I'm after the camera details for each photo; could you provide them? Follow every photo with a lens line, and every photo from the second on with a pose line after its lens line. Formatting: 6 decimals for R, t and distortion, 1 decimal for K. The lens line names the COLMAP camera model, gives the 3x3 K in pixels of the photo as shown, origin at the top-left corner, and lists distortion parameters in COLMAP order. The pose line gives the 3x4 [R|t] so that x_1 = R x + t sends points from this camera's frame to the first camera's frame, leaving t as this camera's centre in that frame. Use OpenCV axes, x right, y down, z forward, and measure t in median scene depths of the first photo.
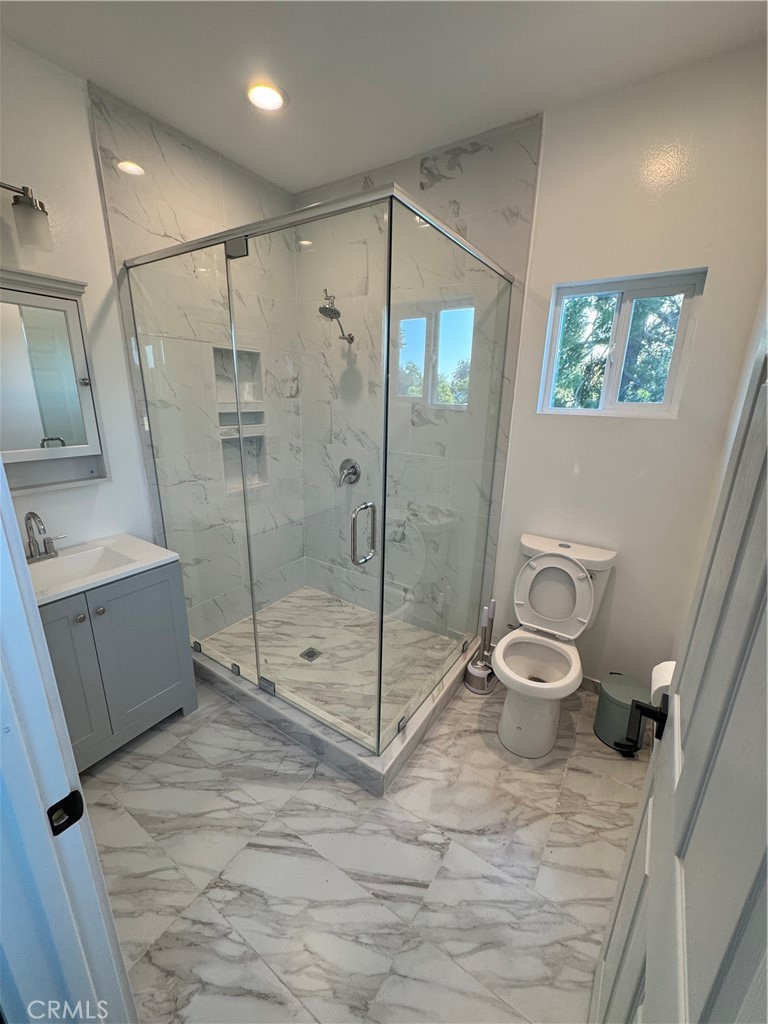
lens RADIAL K [[410.2, 0, 388.9], [0, 410.2, 506.2], [0, 0, 1]] dist [-0.002200, 0.000242]
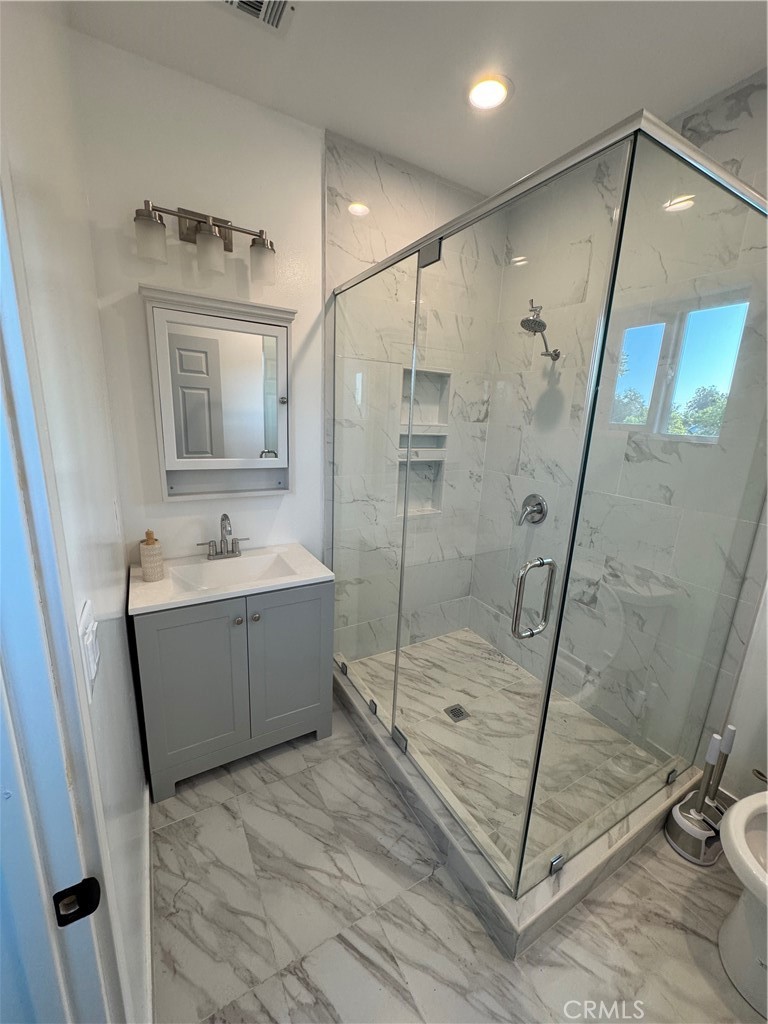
lens RADIAL K [[410.2, 0, 382.9], [0, 410.2, 509.3], [0, 0, 1]] dist [-0.002200, 0.000242]
pose [[0.888106, 0.119121, -0.443934, 0.005381], [-0.144269, 0.989267, -0.023165, -0.028655], [0.436410, 0.084618, 0.895760, 0.152390]]
